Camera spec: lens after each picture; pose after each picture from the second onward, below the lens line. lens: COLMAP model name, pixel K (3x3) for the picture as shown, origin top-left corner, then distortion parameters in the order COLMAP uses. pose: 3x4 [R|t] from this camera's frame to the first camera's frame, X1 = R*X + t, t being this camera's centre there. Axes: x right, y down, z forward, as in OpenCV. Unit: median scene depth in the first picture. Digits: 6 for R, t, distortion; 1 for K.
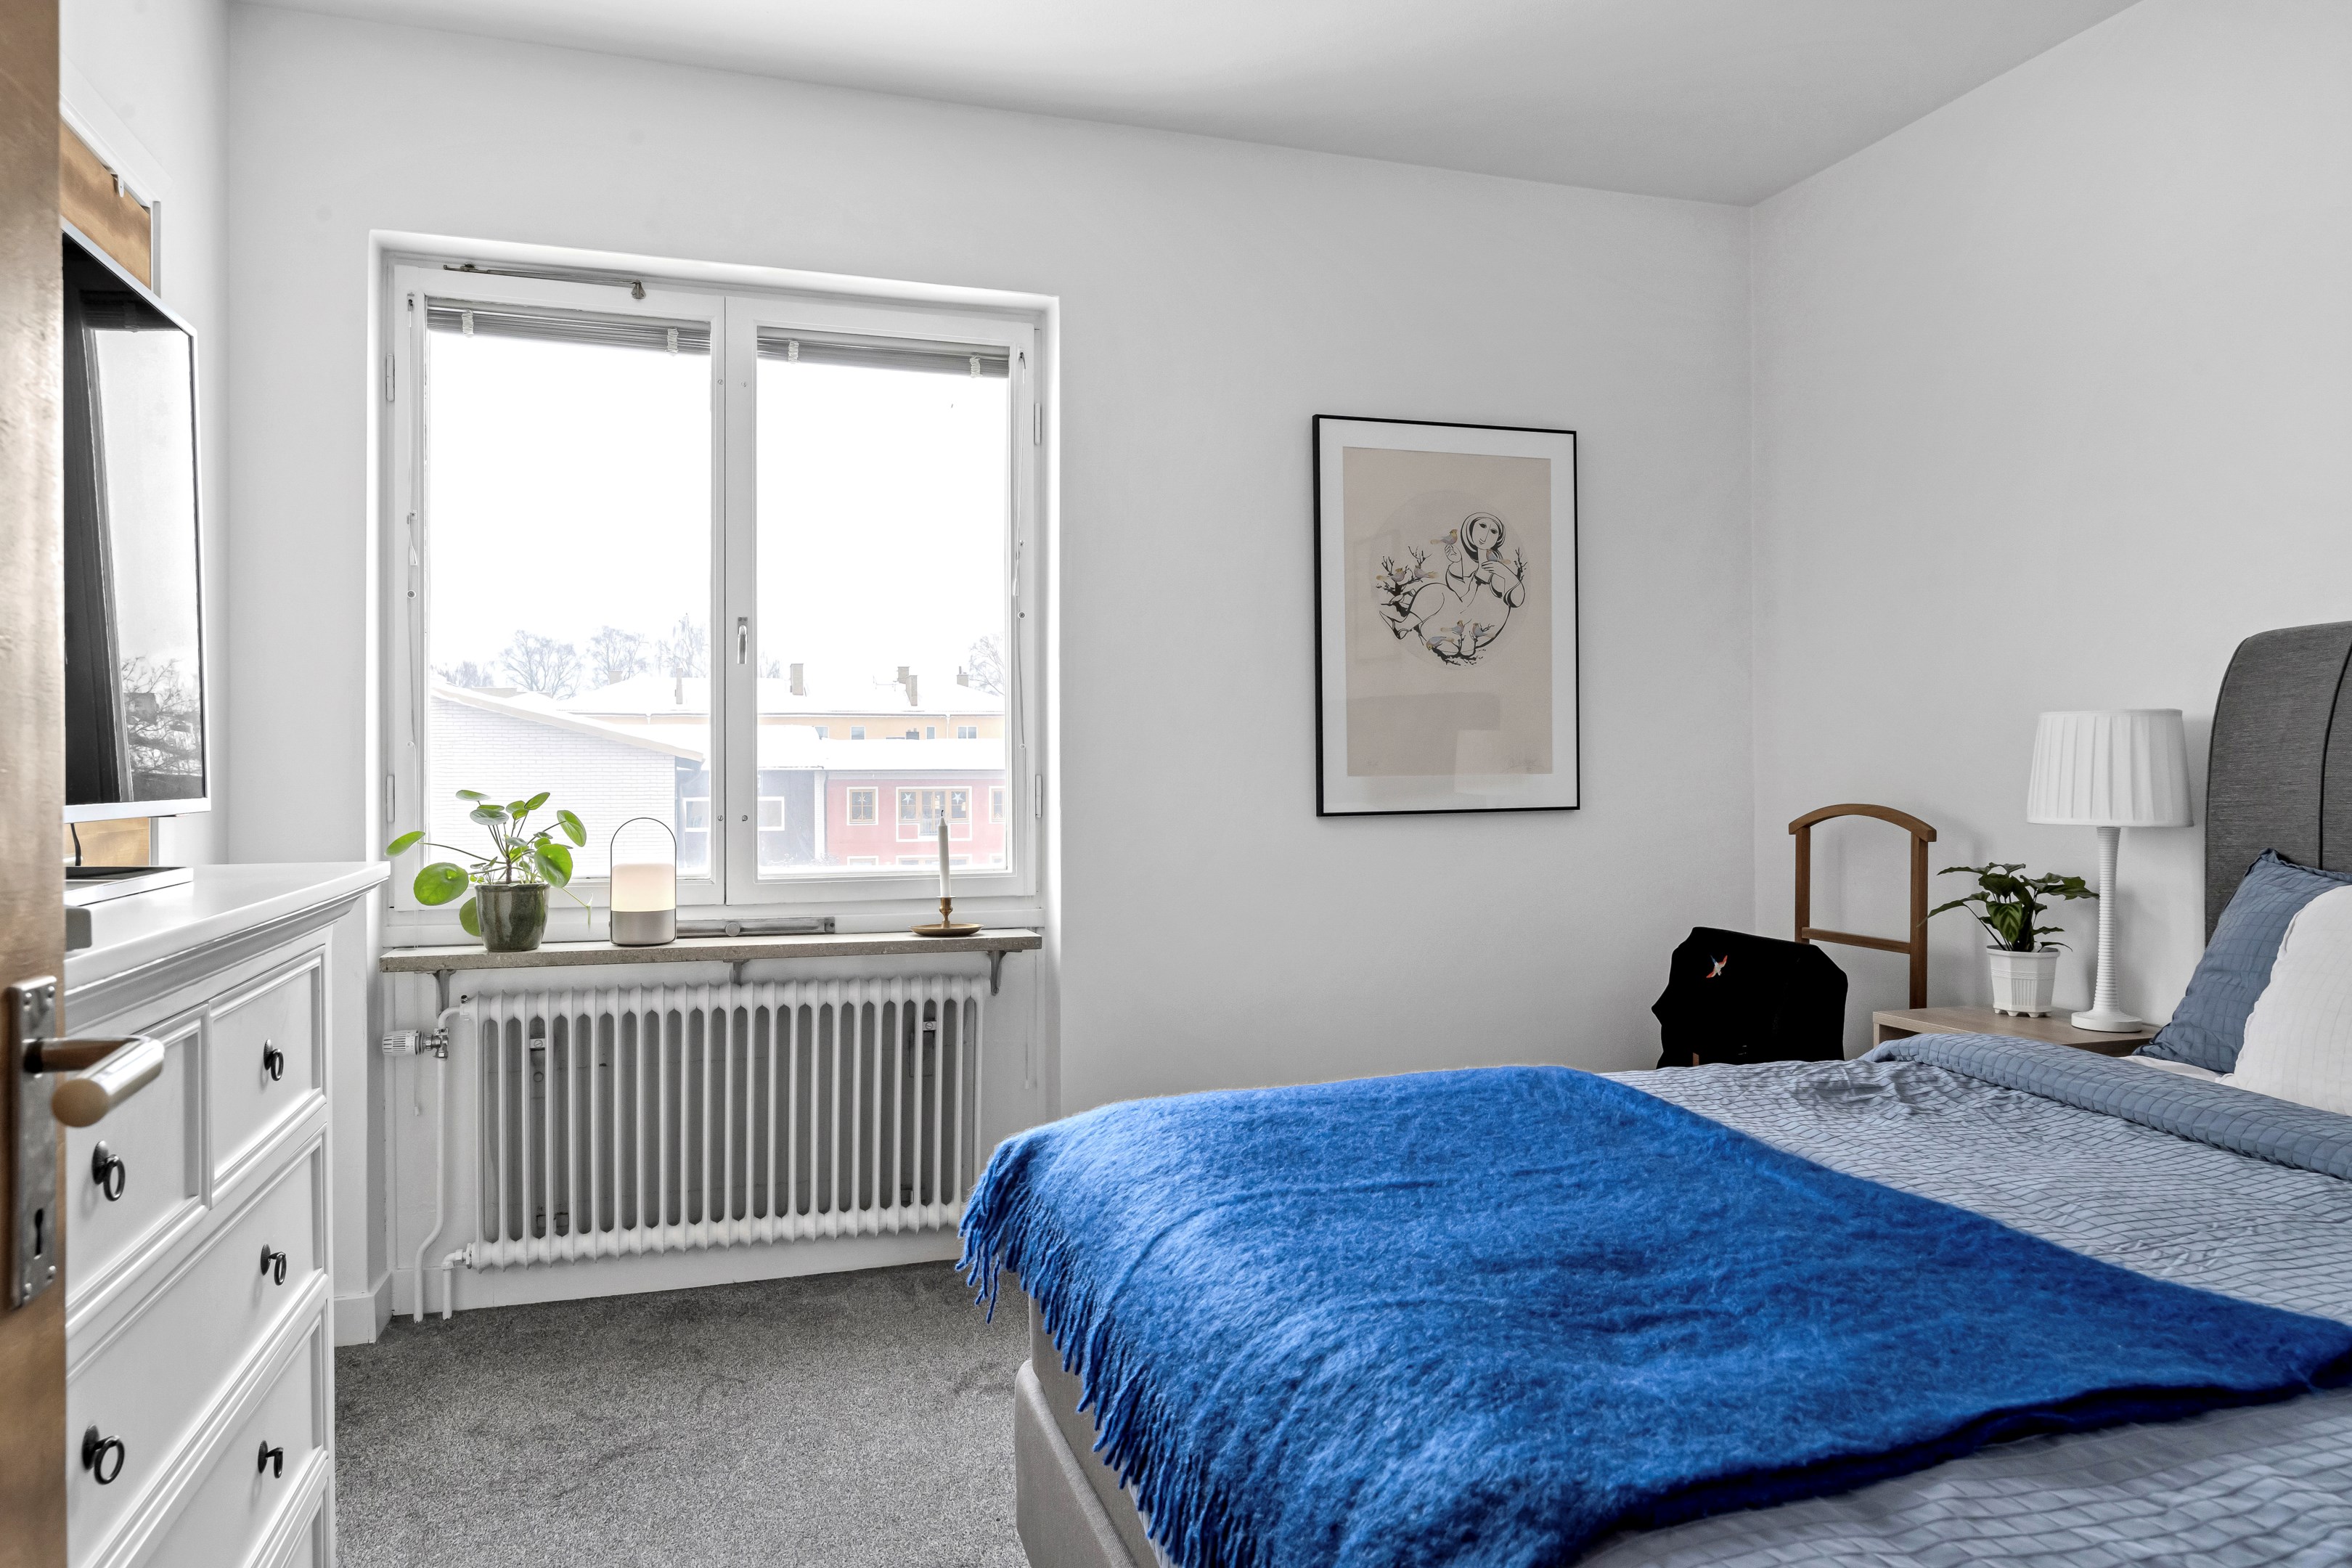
lens RADIAL K [[1513.0, 0, 1185.0], [0, 1513.0, 783.7], [0, 0, 1]] dist [-0.016001, 0.002424]
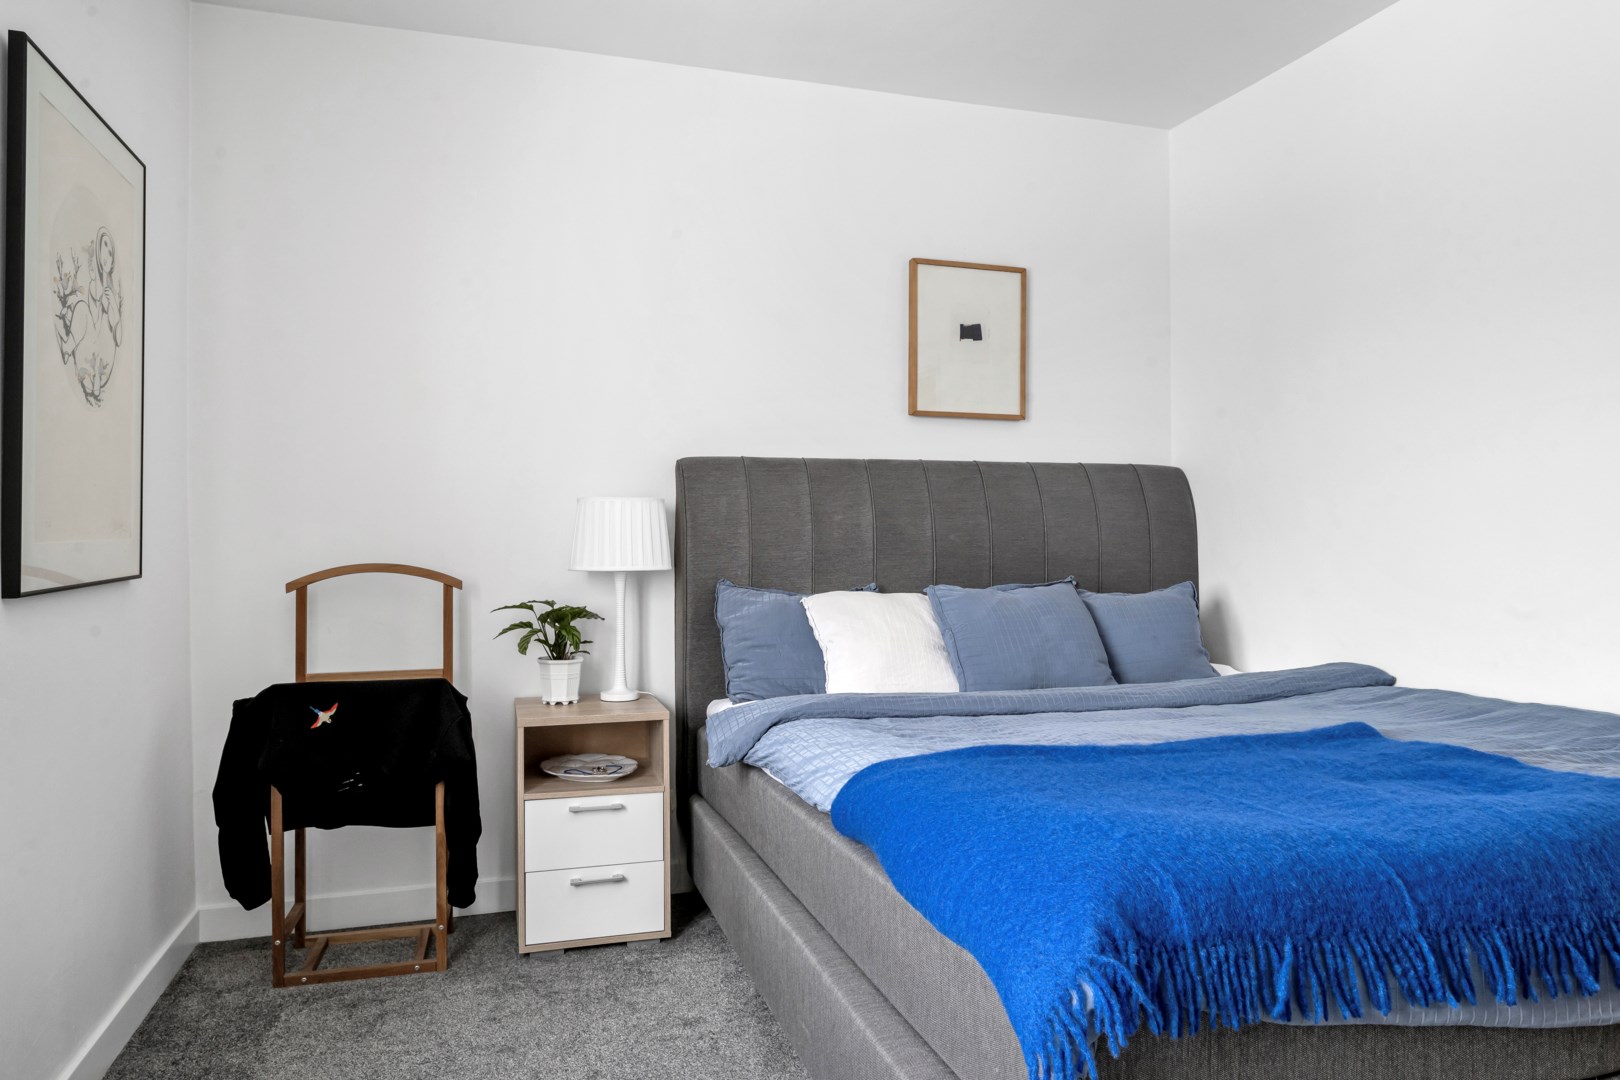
lens RADIAL K [[1113.4, 0, 809.3], [0, 1113.4, 538.7], [0, 0, 1]] dist [-0.008851, 0.001159]
pose [[0.032652, 0.003092, 0.999462, -0.433492], [0.013318, 0.999905, -0.003528, 0.001700], [-0.999378, 0.013426, 0.032608, 0.623034]]
